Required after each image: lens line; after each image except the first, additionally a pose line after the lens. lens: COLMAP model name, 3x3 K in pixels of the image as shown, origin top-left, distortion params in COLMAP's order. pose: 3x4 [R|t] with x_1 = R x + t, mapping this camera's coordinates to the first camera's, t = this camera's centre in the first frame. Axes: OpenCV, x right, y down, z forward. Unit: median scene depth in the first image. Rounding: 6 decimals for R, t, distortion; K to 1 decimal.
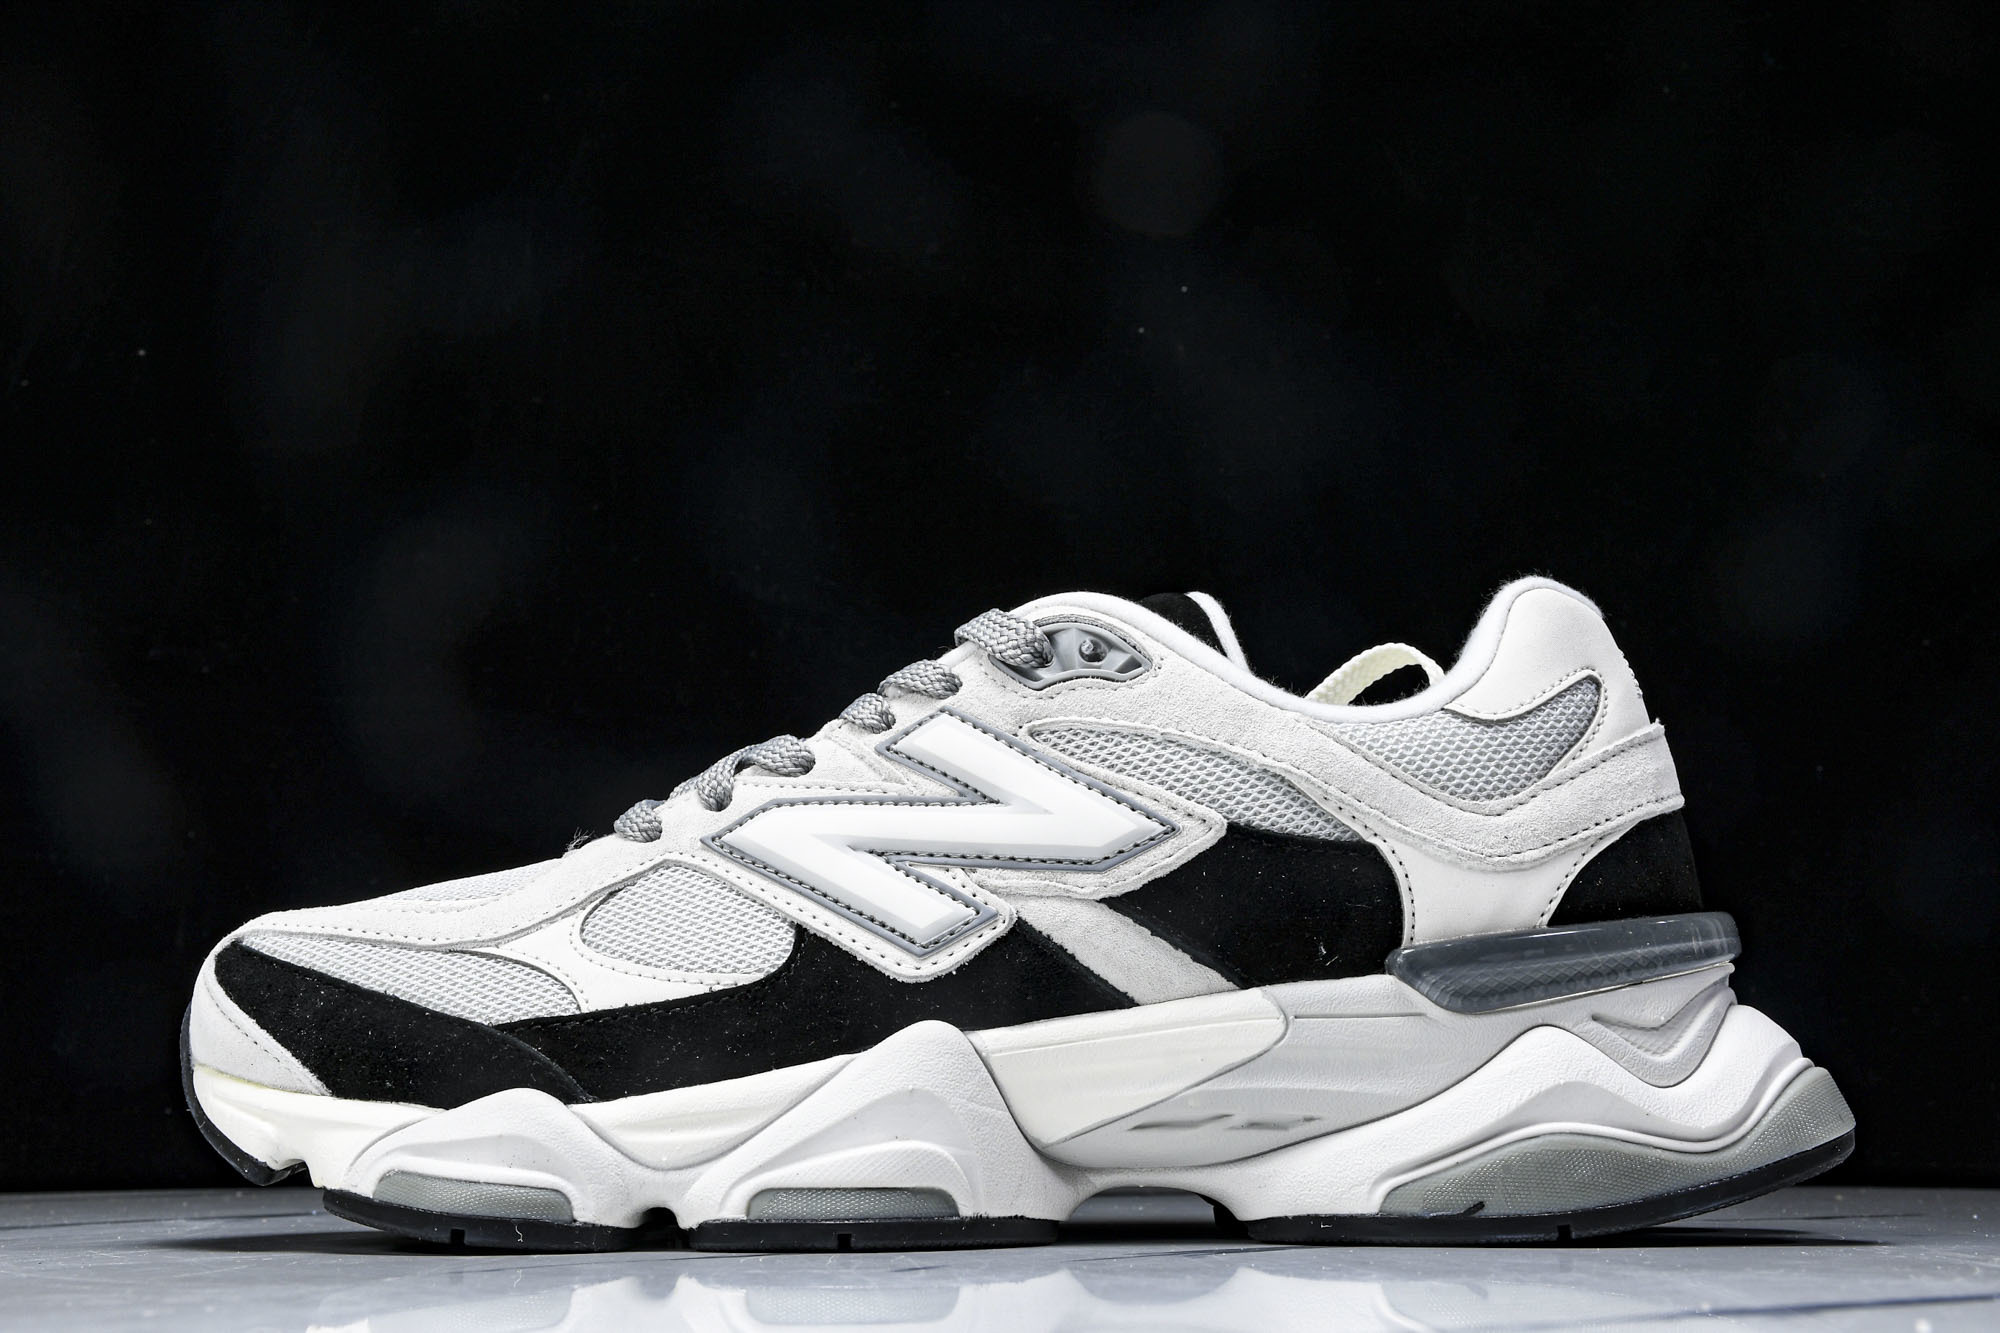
lens RADIAL K [[2807.4, 0, 1000.0], [0, 2807.4, 666.5], [0, 0, 1]] dist [0.103248, 0.012971]
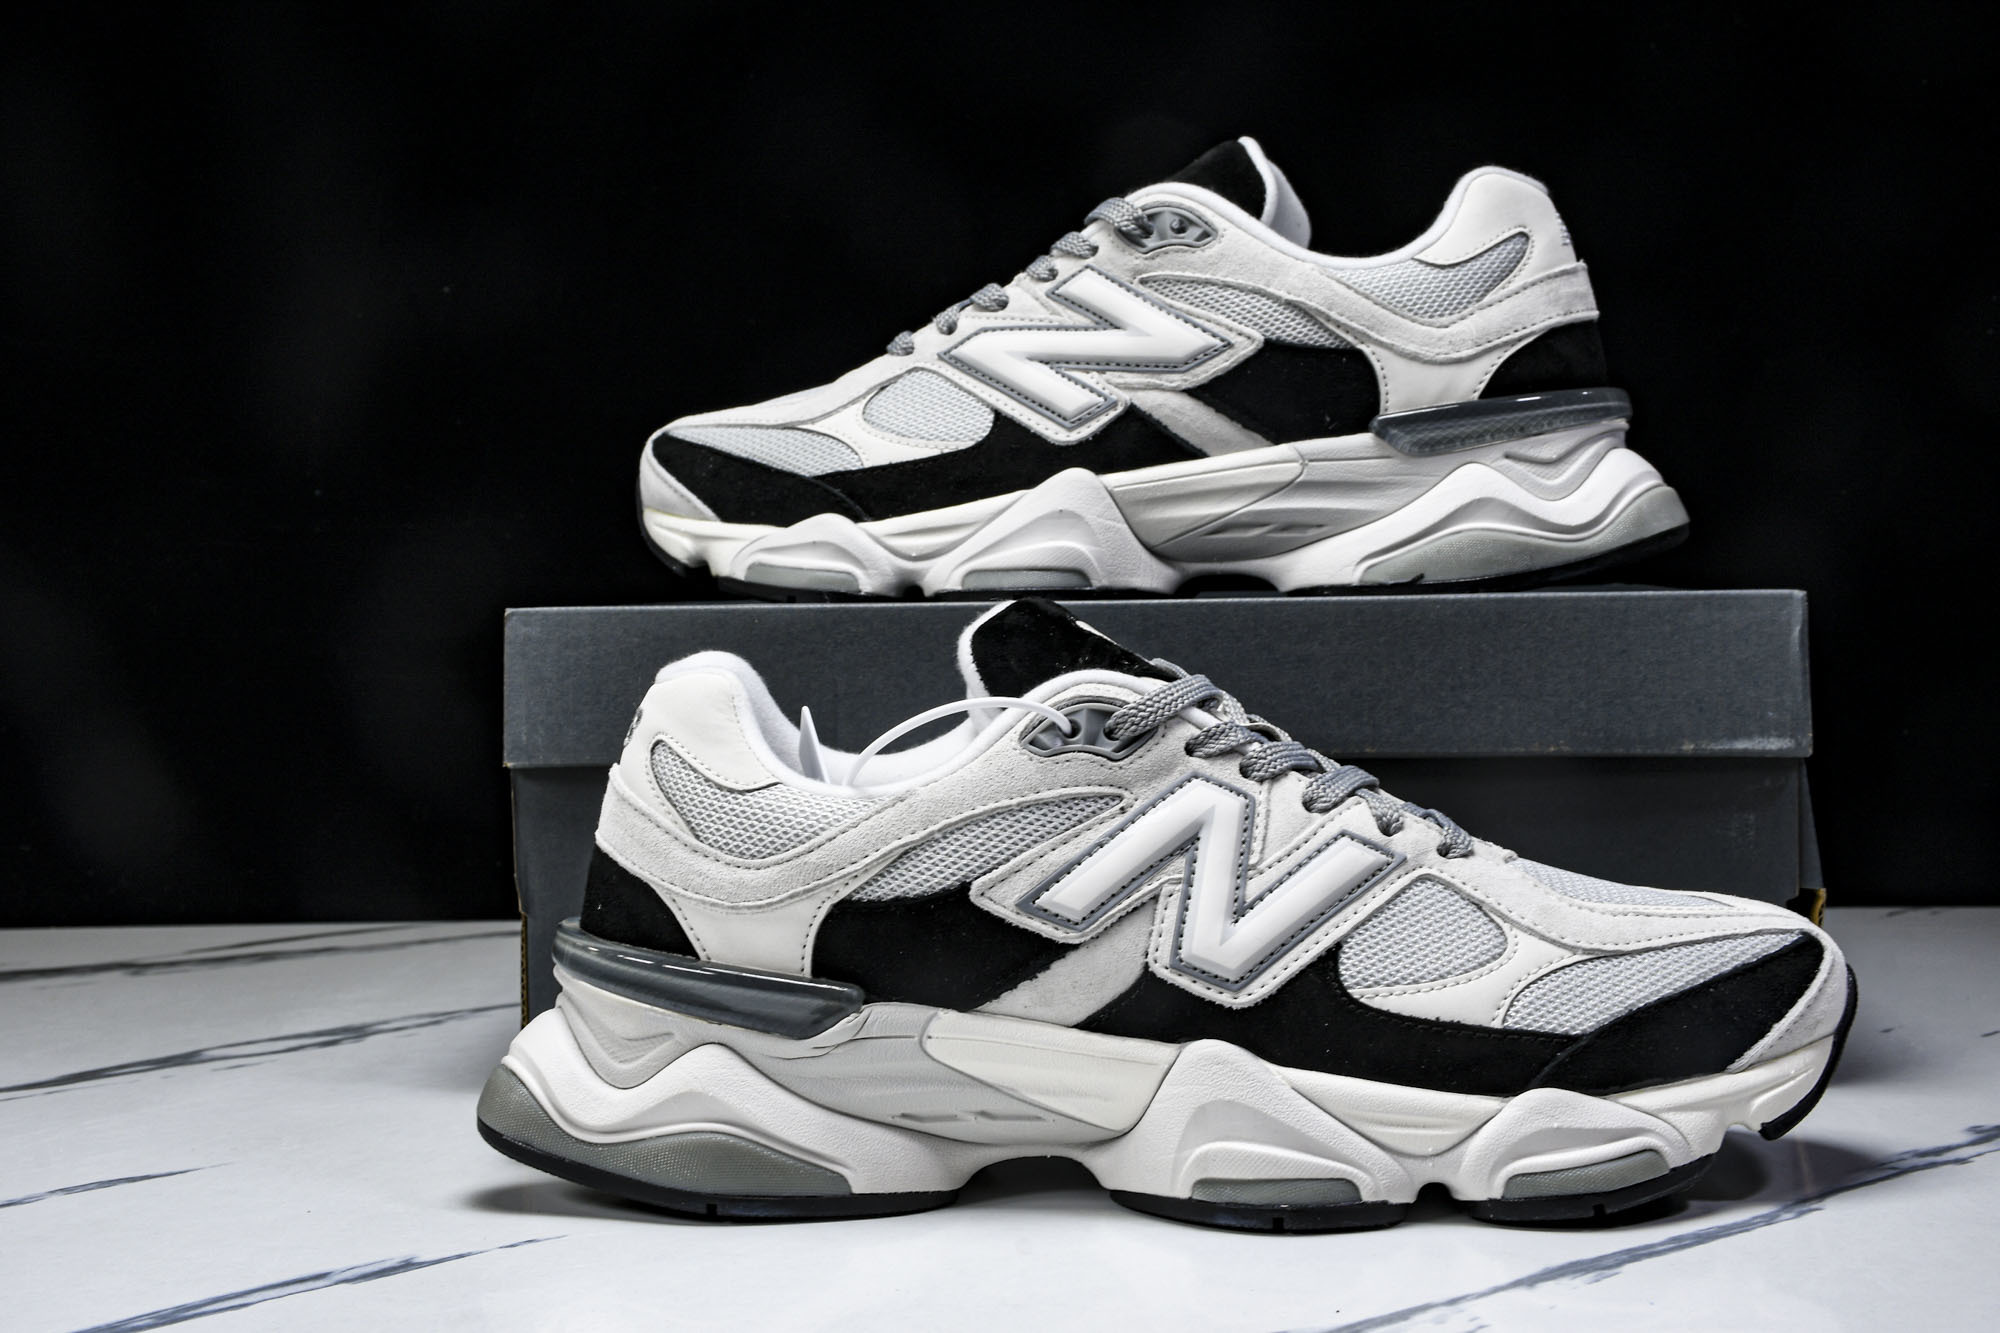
lens RADIAL K [[3097.2, 0, 1000.0], [0, 3097.2, 666.5], [0, 0, 1]] dist [0.147819, 0.026061]
pose [[0.986674, -0.006831, -0.162565, 0.213477], [0.039150, 0.979732, 0.196449, -0.109062], [0.157928, -0.200196, 0.966944, -0.715009]]
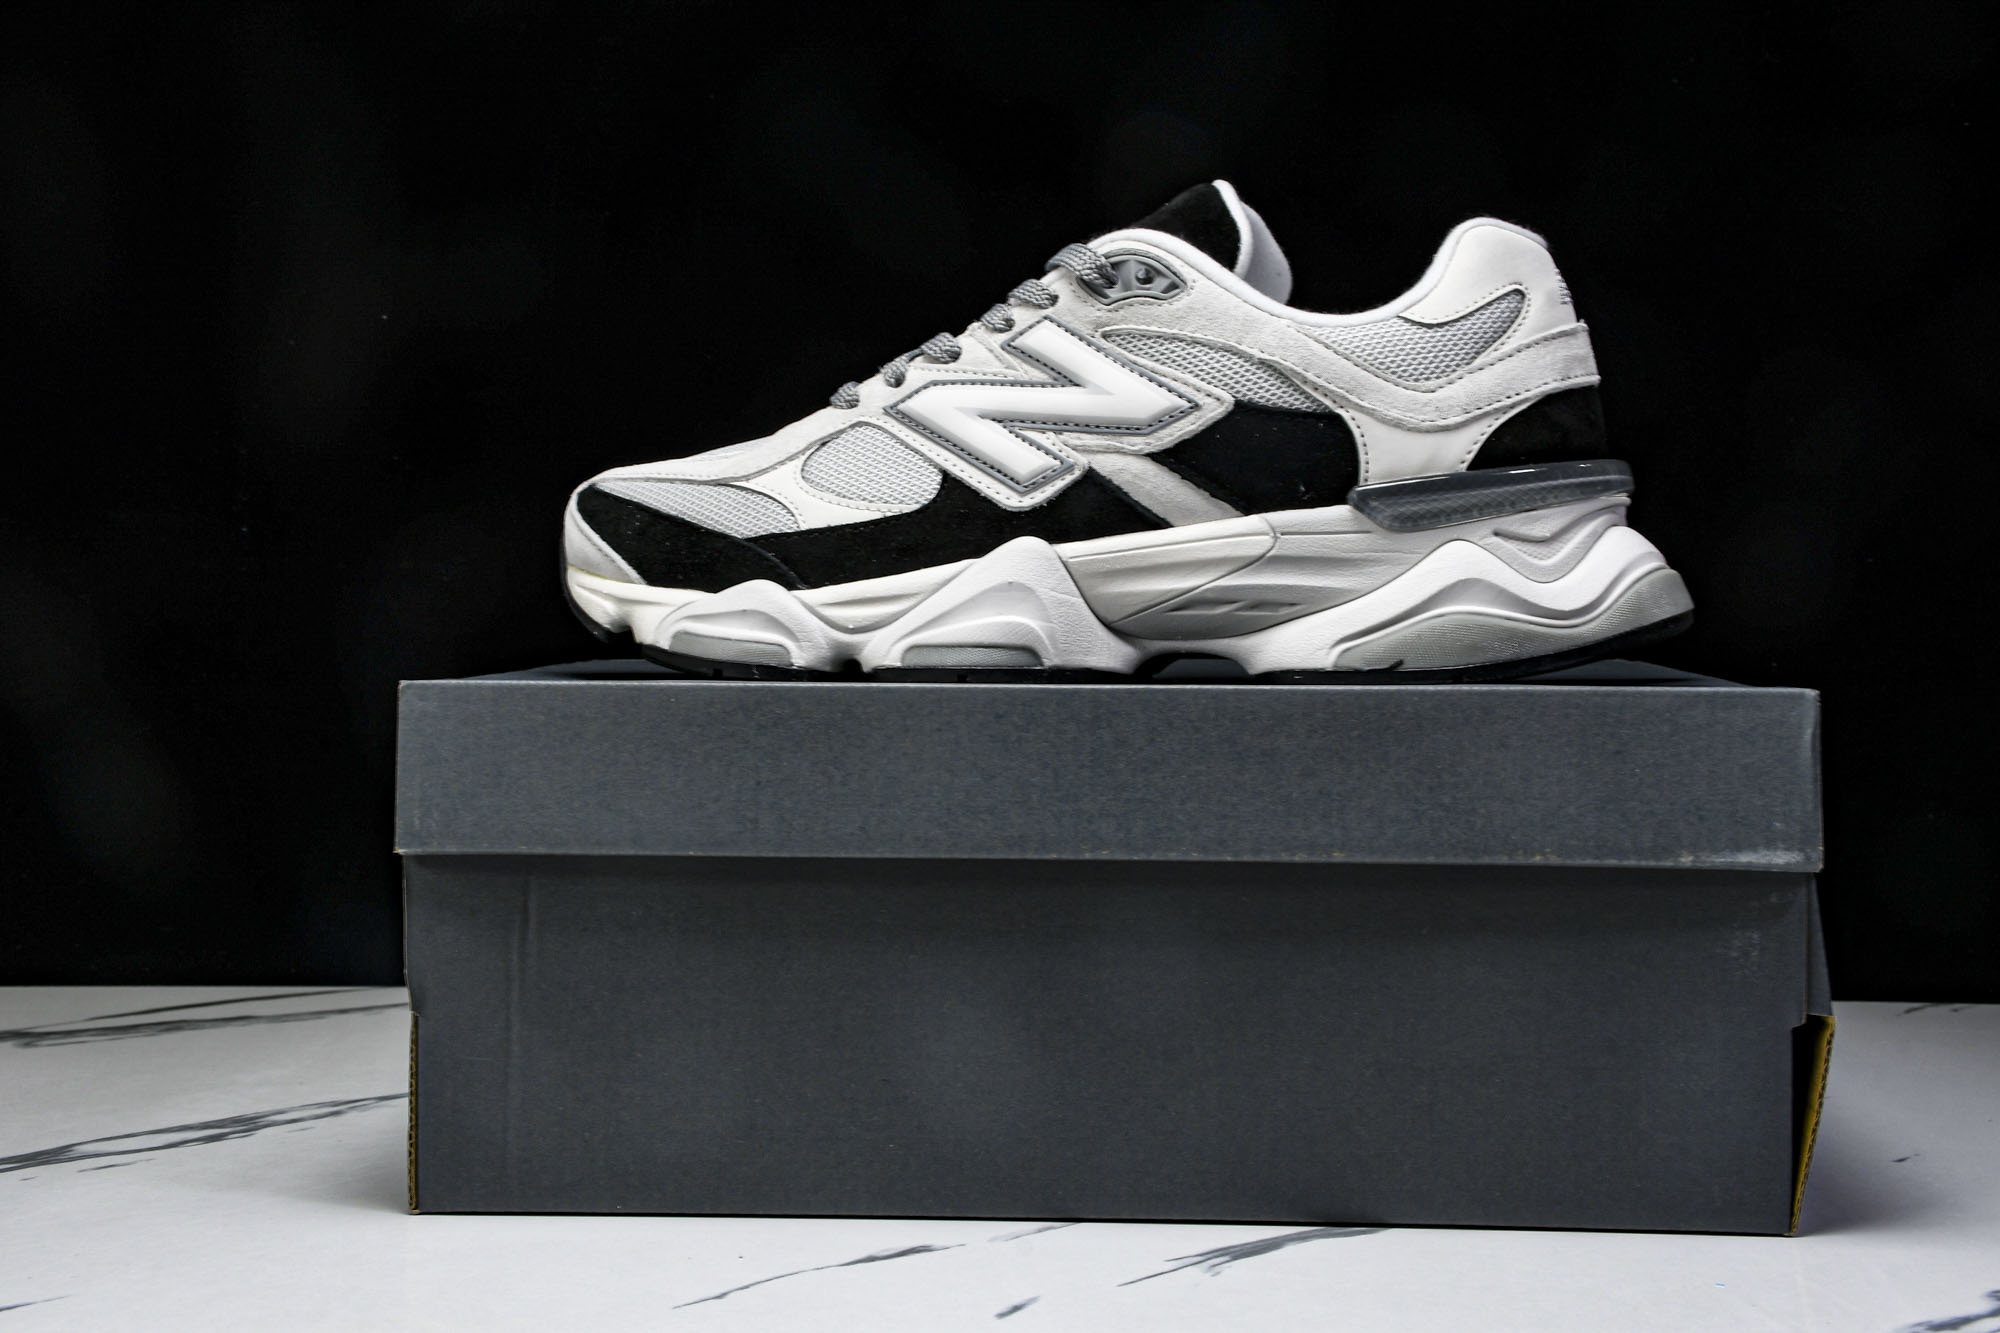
lens RADIAL K [[3097.2, 0, 1000.0], [0, 3097.2, 666.5], [0, 0, 1]] dist [0.147819, 0.026061]
pose [[0.985432, 0.011804, -0.169662, 0.231519], [0.021776, 0.980620, 0.194703, -0.120931], [0.168672, -0.195561, 0.966077, -0.568639]]
